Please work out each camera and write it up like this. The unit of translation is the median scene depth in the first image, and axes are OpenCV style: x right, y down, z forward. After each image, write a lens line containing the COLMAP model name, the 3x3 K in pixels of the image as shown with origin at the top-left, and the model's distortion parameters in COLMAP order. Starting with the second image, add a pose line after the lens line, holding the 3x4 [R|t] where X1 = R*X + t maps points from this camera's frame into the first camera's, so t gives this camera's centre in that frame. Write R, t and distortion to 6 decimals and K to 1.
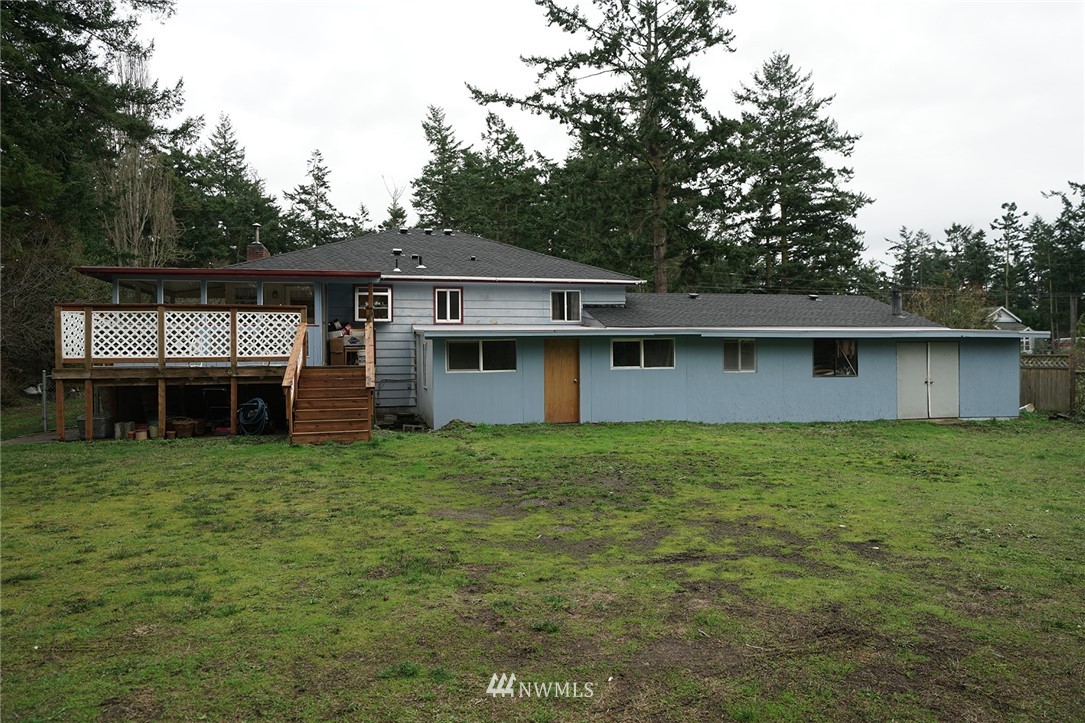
lens RADIAL K [[659.9, 0, 540.6], [0, 659.9, 358.8], [0, 0, 1]] dist [0.040285, 0.005109]
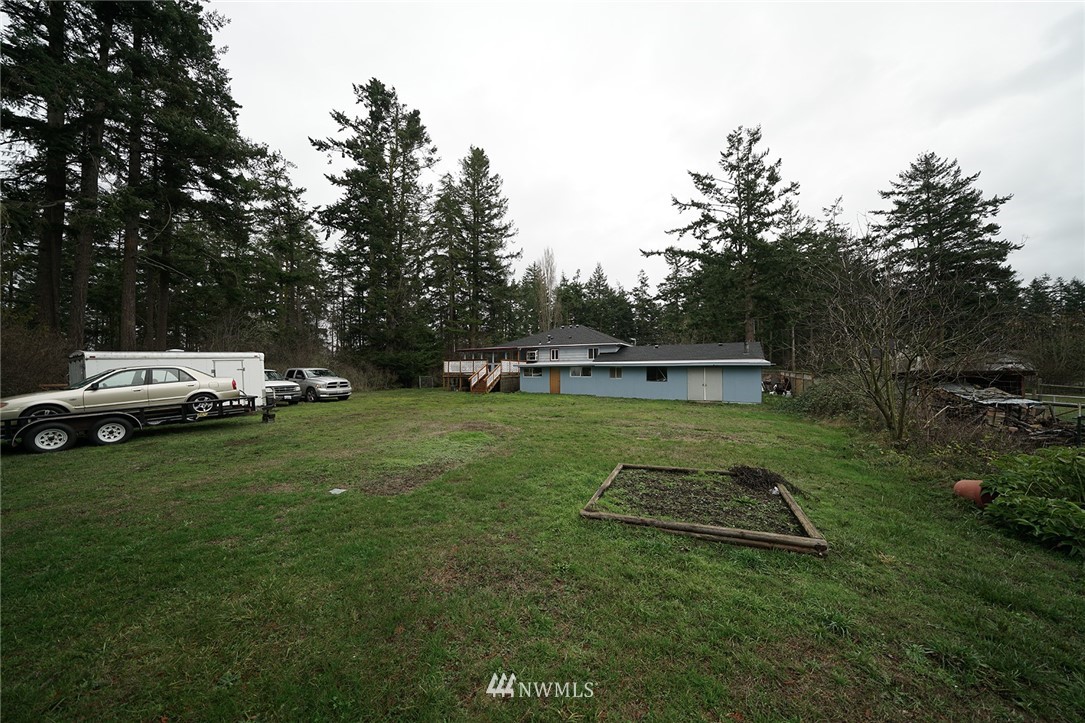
lens RADIAL K [[369.9, 0, 547.7], [0, 369.9, 362.0], [0, 0, 1]] dist [-0.009446, -0.000129]
pose [[0.758536, -0.006732, -0.651597, 0.438916], [-0.005972, 0.999833, -0.017282, -0.008385], [0.651604, 0.017000, 0.758369, -0.141425]]
